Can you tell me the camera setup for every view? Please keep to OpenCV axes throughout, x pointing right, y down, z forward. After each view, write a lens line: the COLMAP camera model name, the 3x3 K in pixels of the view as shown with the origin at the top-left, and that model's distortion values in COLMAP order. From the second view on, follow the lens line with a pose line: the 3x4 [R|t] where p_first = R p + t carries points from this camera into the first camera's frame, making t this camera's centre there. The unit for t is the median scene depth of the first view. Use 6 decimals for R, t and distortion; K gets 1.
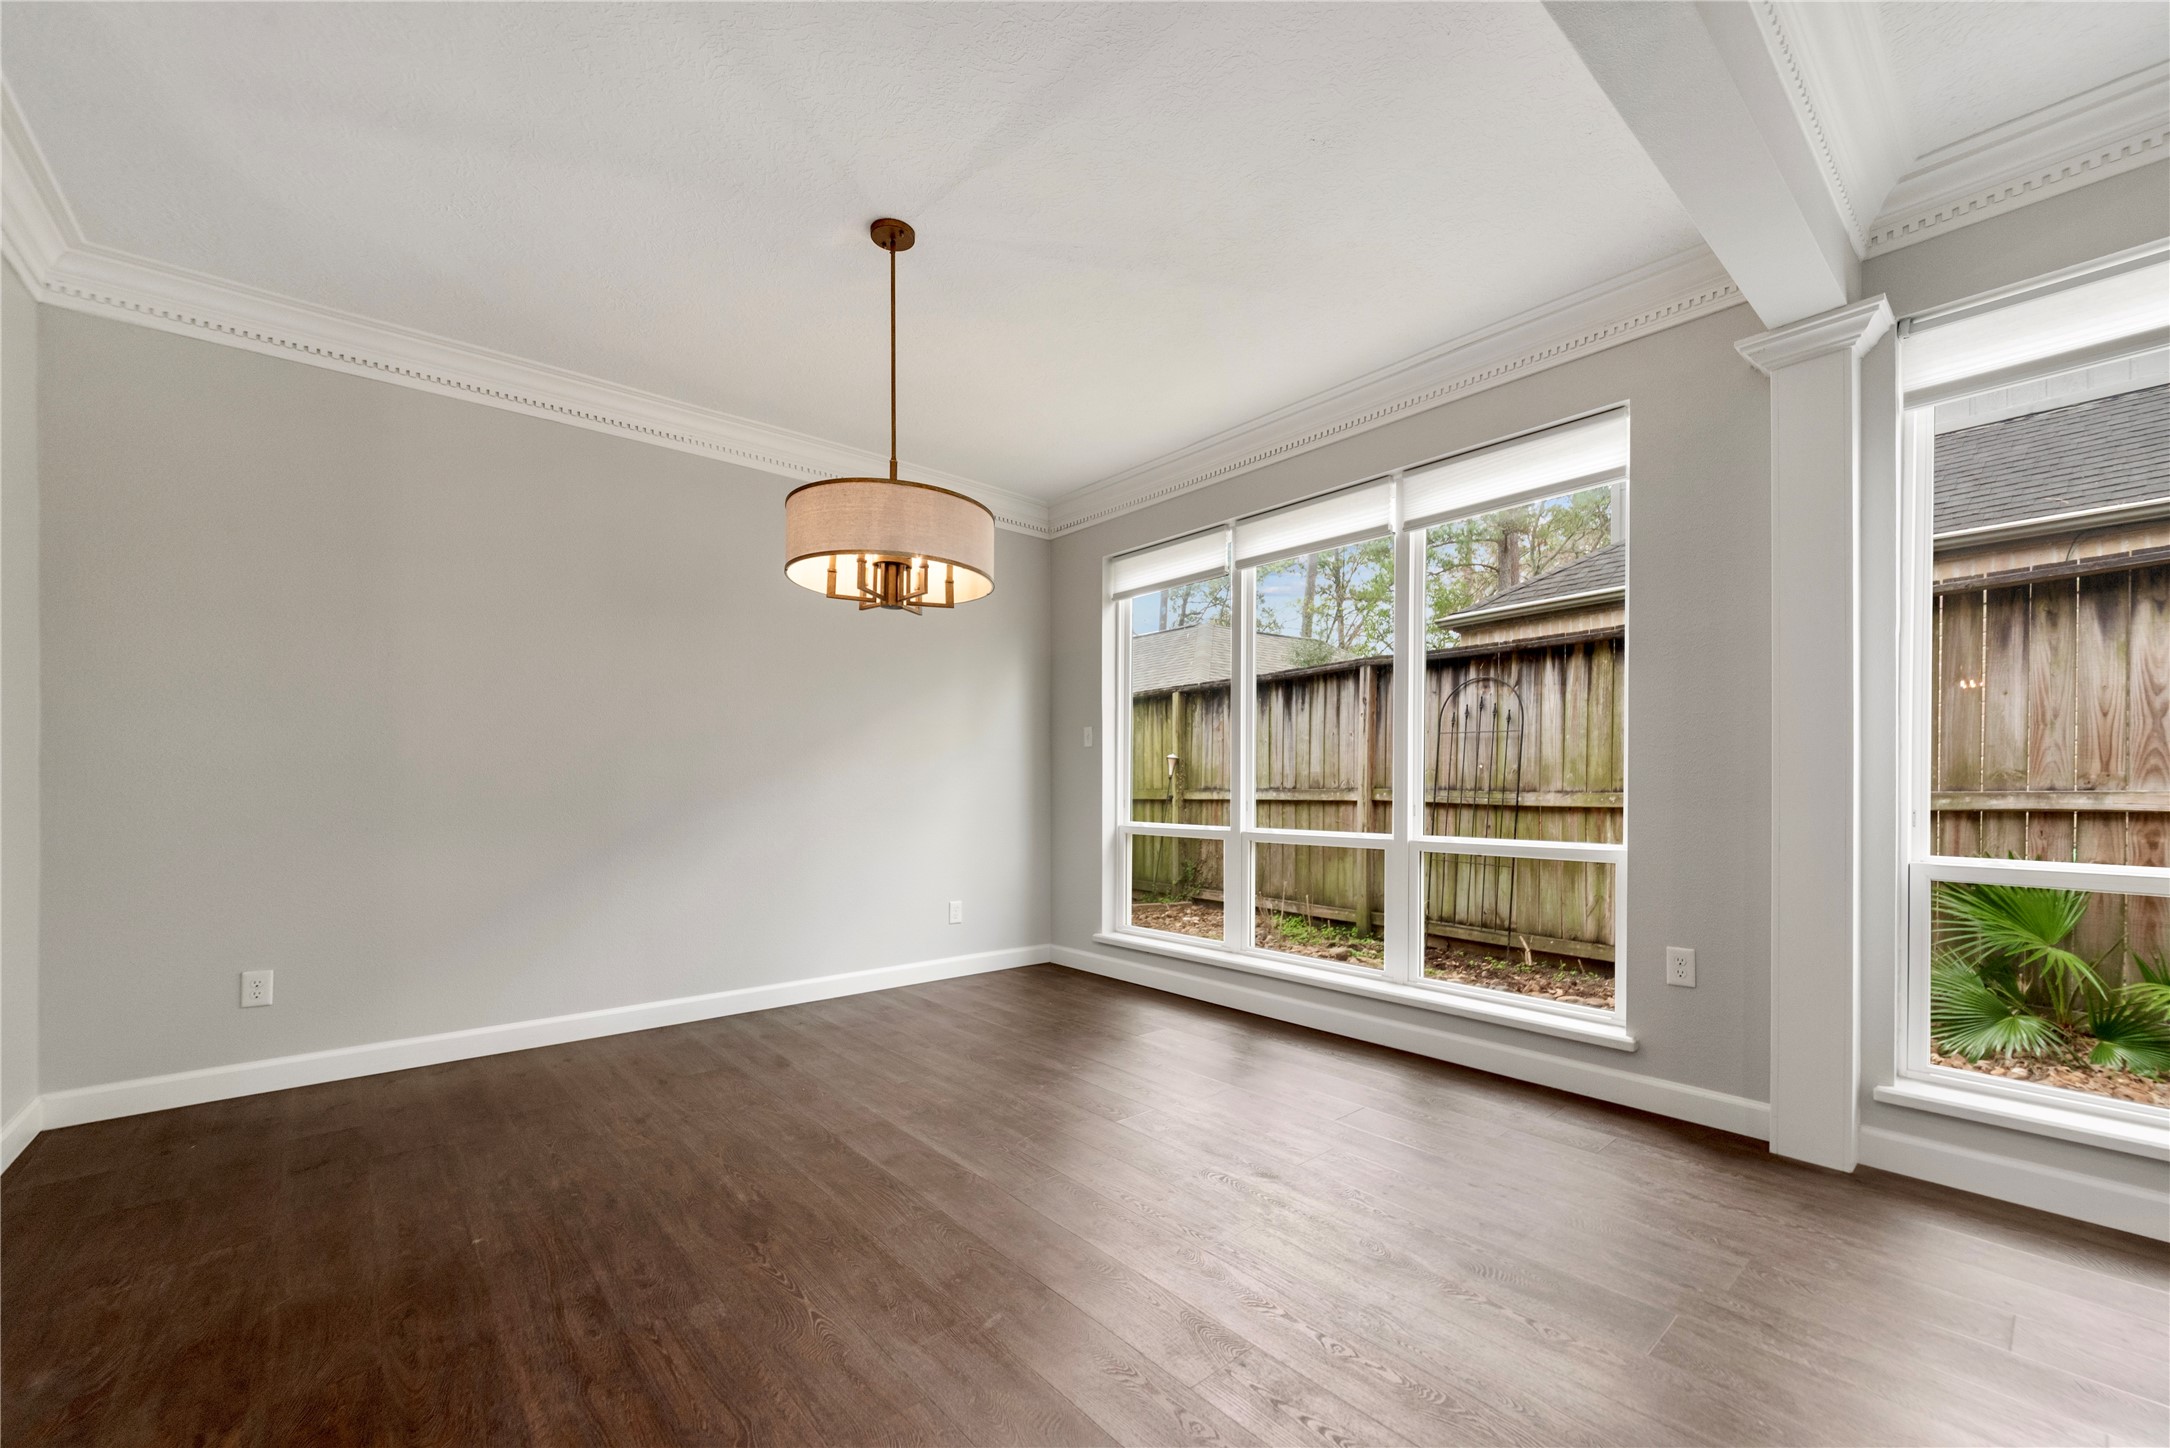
lens RADIAL K [[864.8, 0, 1099.0], [0, 864.8, 791.2], [0, 0, 1]] dist [-0.002604, -0.000172]
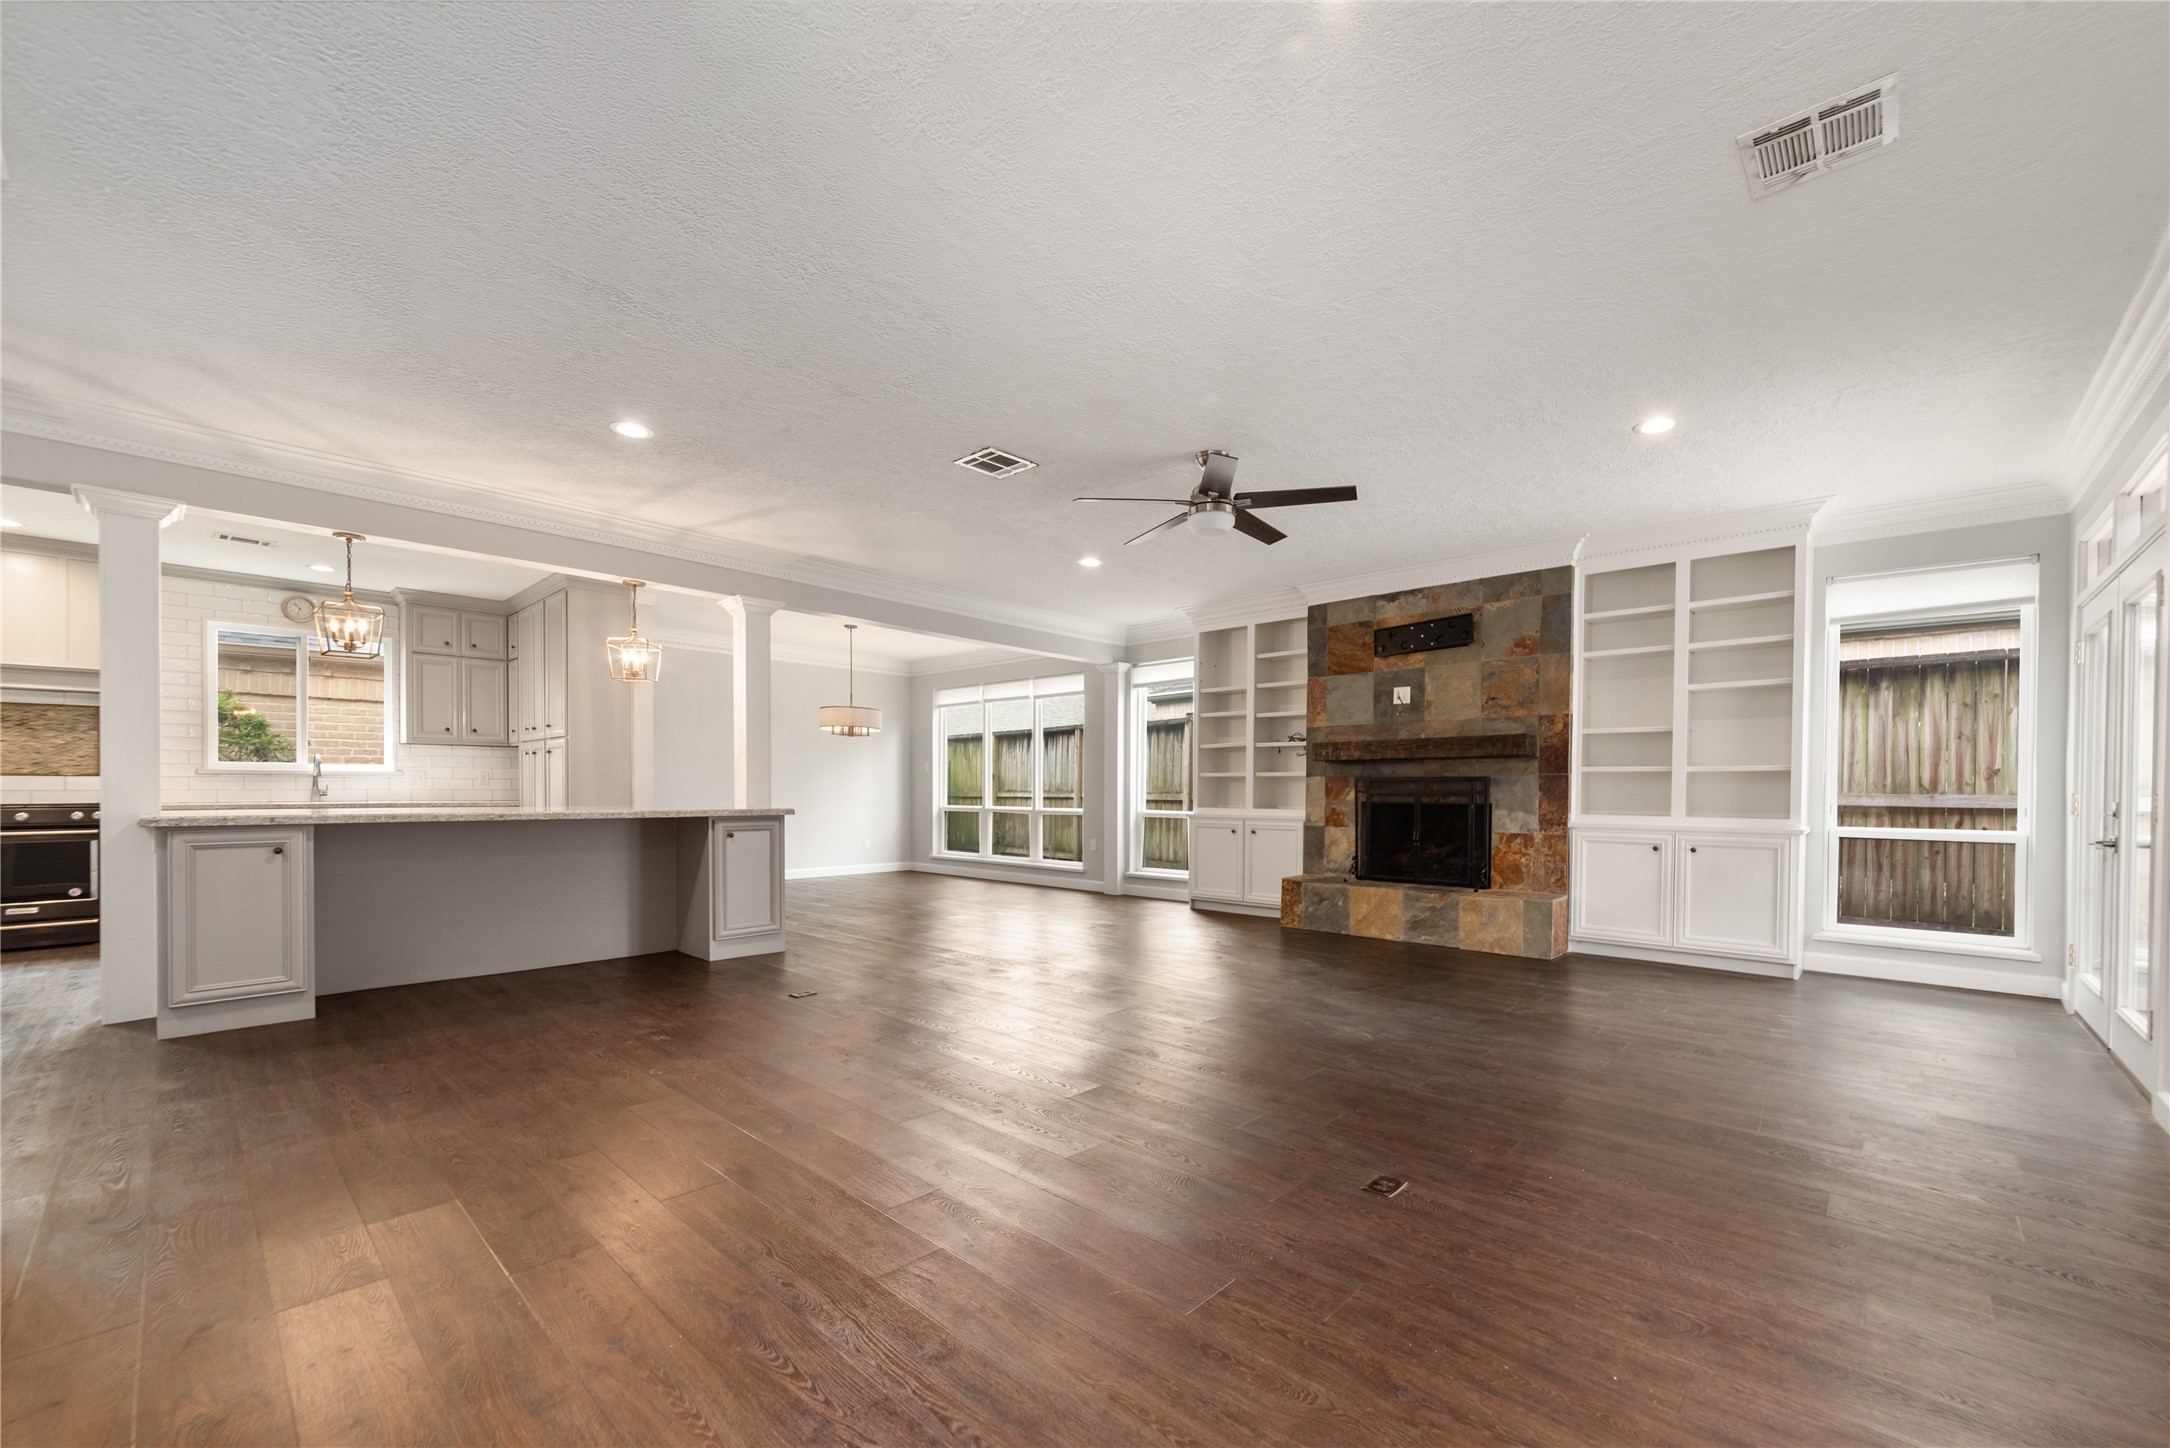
lens RADIAL K [[864.8, 0, 1099.0], [0, 864.8, 791.2], [0, 0, 1]] dist [-0.002604, -0.000172]
pose [[0.994143, 0.004538, 0.107977, 0.232691], [-0.004508, 0.999990, -0.000515, -0.001229], [-0.107978, 0.000026, 0.994153, -1.580715]]
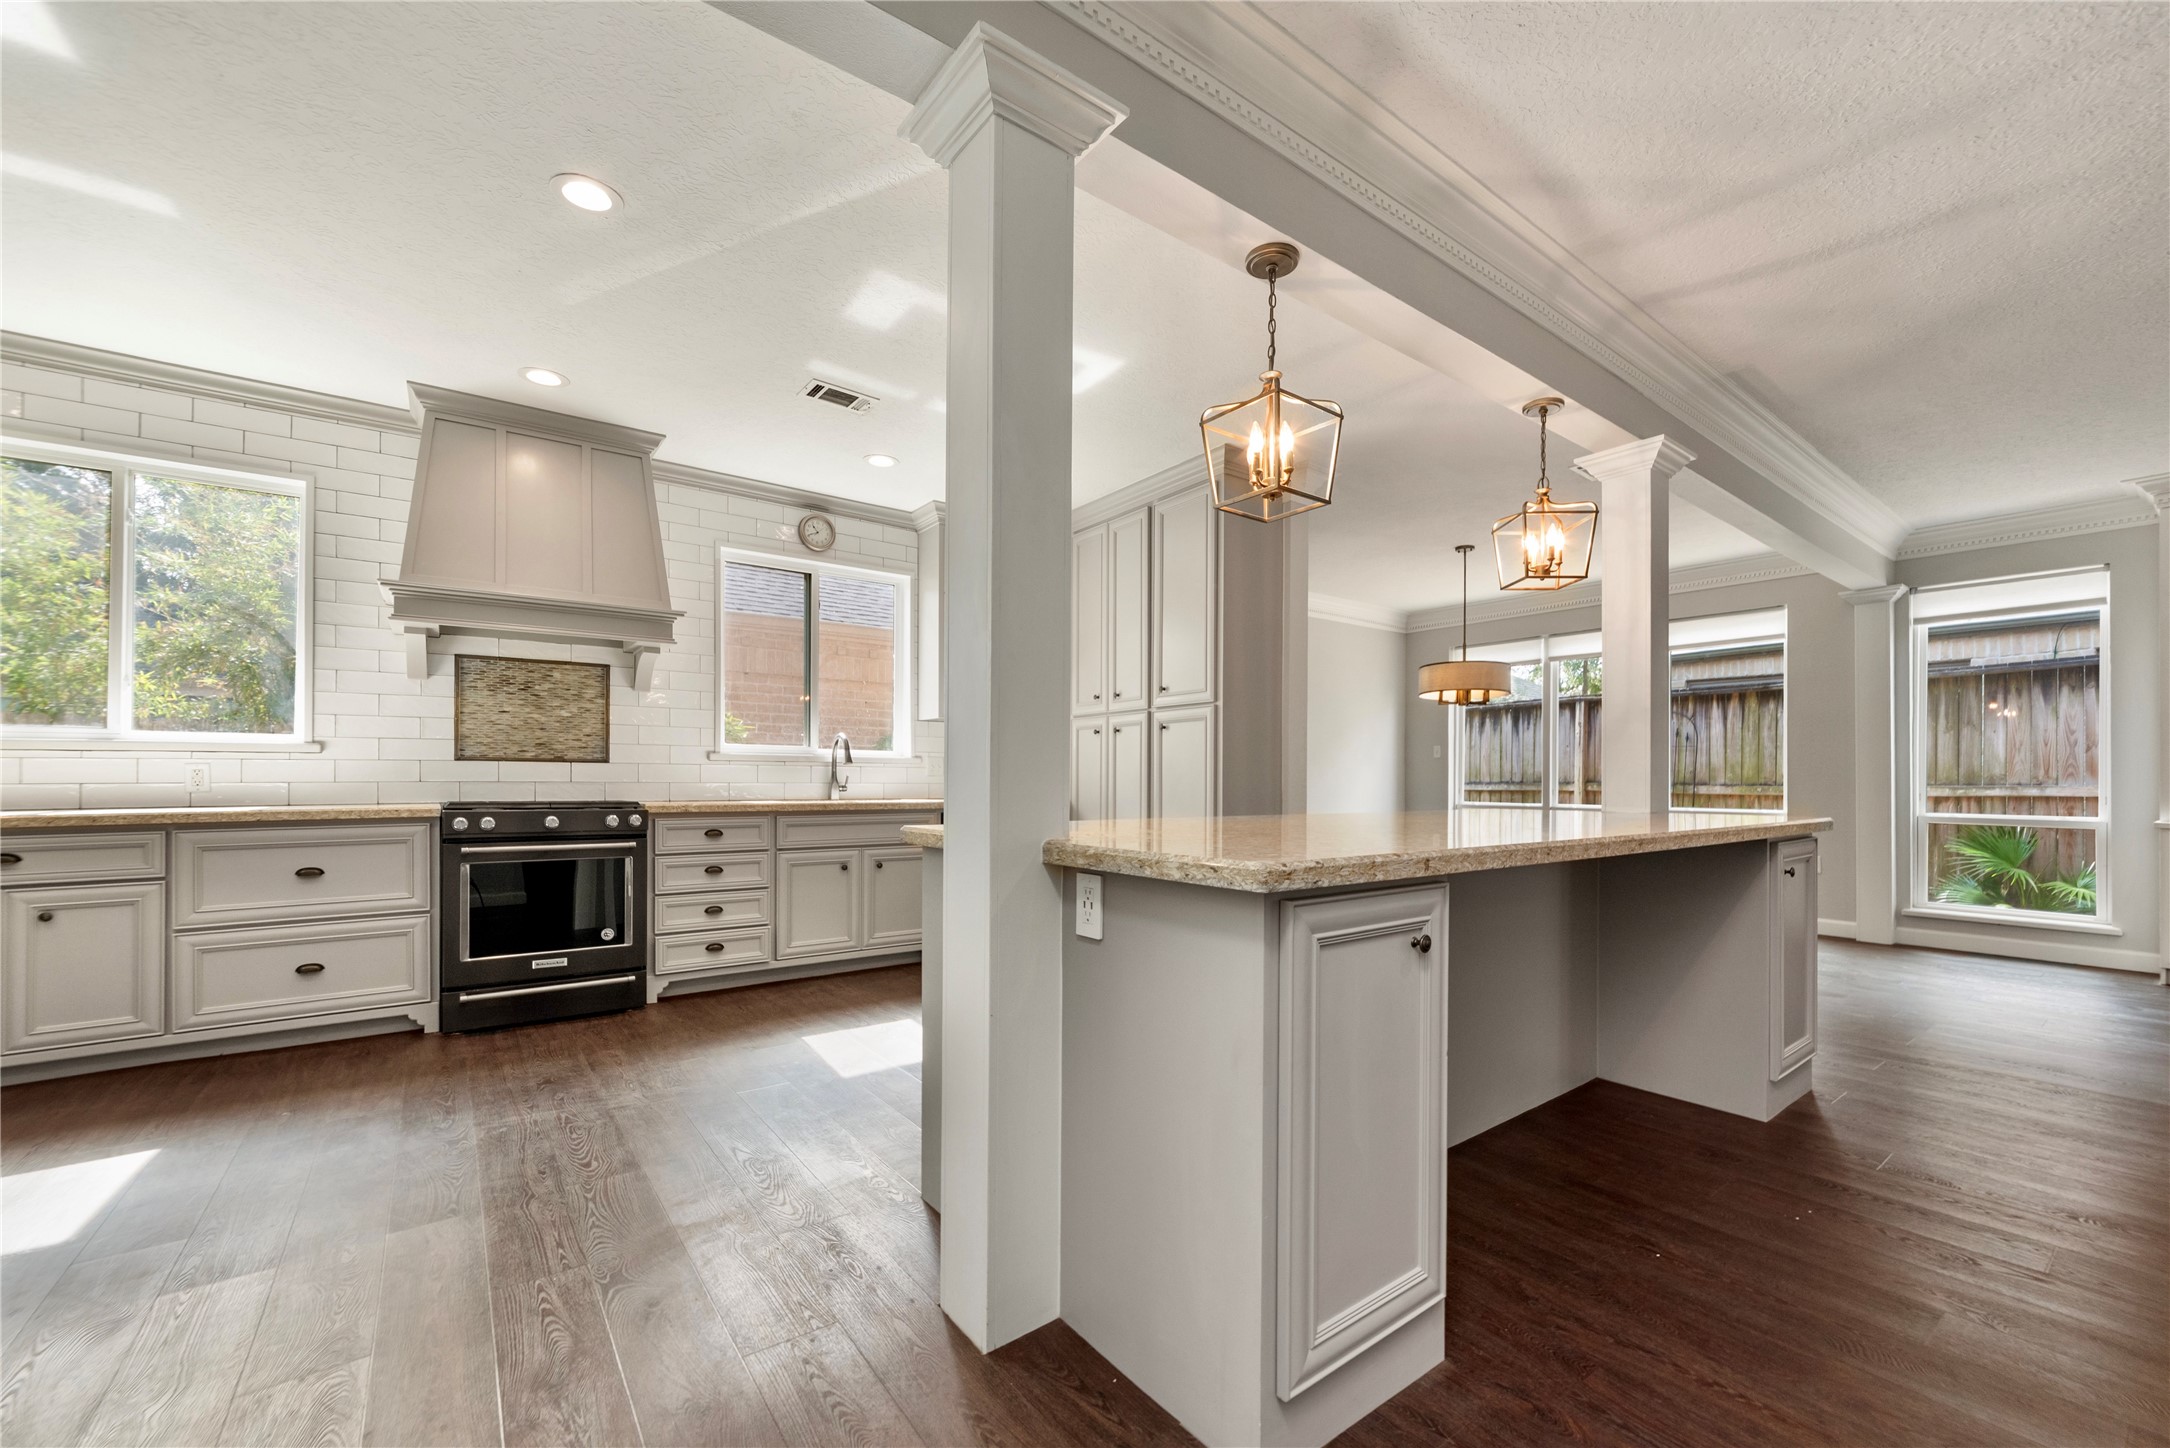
lens RADIAL K [[877.7, 0, 1099.1], [0, 877.7, 772.9], [0, 0, 1]] dist [-0.004473, -0.000093]
pose [[0.997846, 0.003713, -0.065495, -0.684554], [-0.004462, 0.999926, -0.011284, 0.001895], [0.065448, 0.011552, 0.997789, -0.922976]]
